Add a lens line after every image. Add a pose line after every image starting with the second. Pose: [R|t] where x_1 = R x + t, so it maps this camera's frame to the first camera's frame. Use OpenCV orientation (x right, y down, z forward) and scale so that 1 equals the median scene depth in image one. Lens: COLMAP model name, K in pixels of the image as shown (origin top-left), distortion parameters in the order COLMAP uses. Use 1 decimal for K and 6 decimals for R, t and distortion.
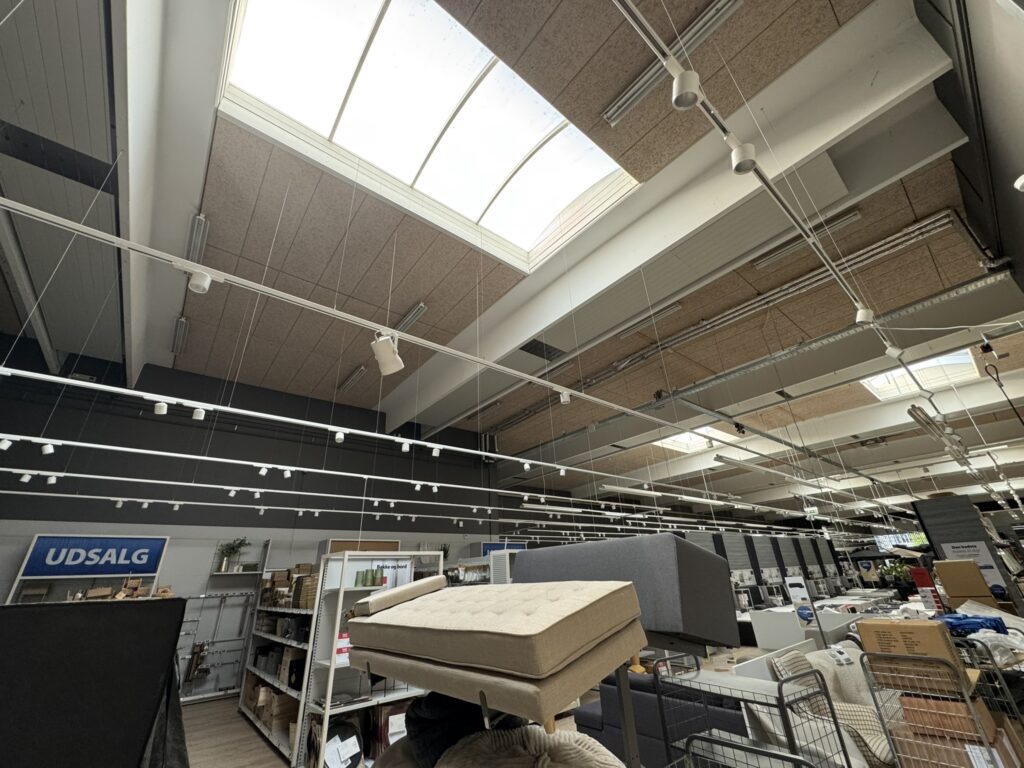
lens RADIAL K [[407.3, 0, 510.7], [0, 407.3, 383.1], [0, 0, 1]] dist [-0.007063, 0.001566]
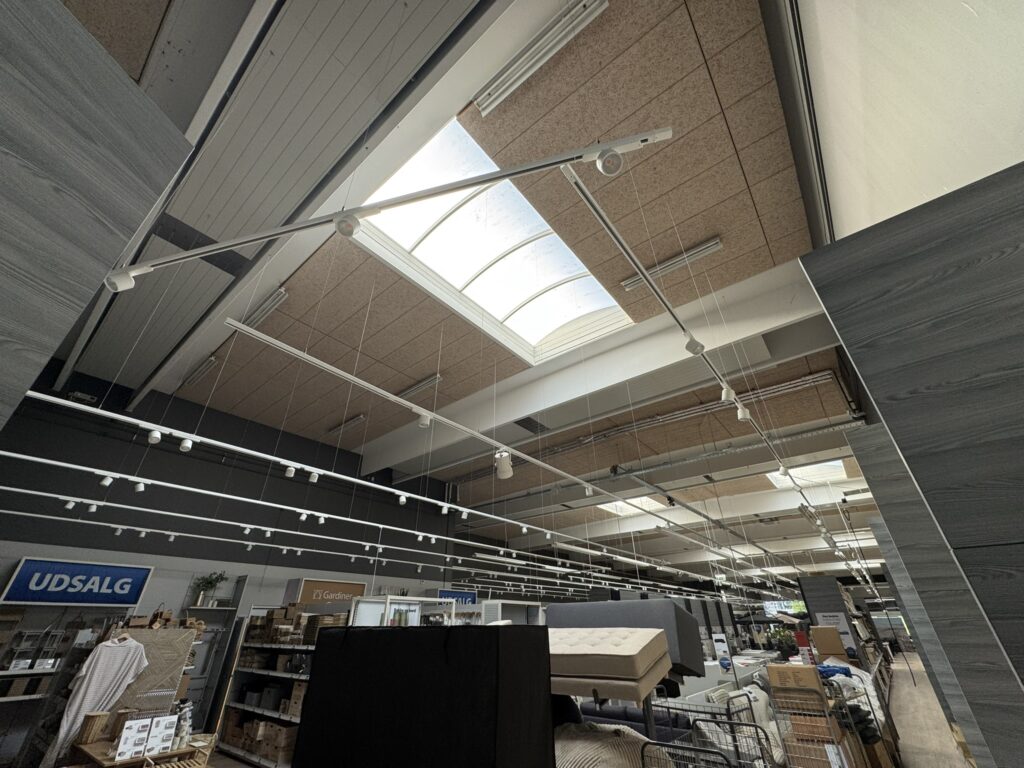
lens RADIAL K [[407.3, 0, 510.7], [0, 407.3, 383.1], [0, 0, 1]] dist [-0.007063, 0.001566]
pose [[0.978543, 0.136892, 0.153991, -0.180365], [-0.121385, 0.986930, -0.105996, -0.068705], [-0.166489, 0.085029, 0.982370, -0.164615]]
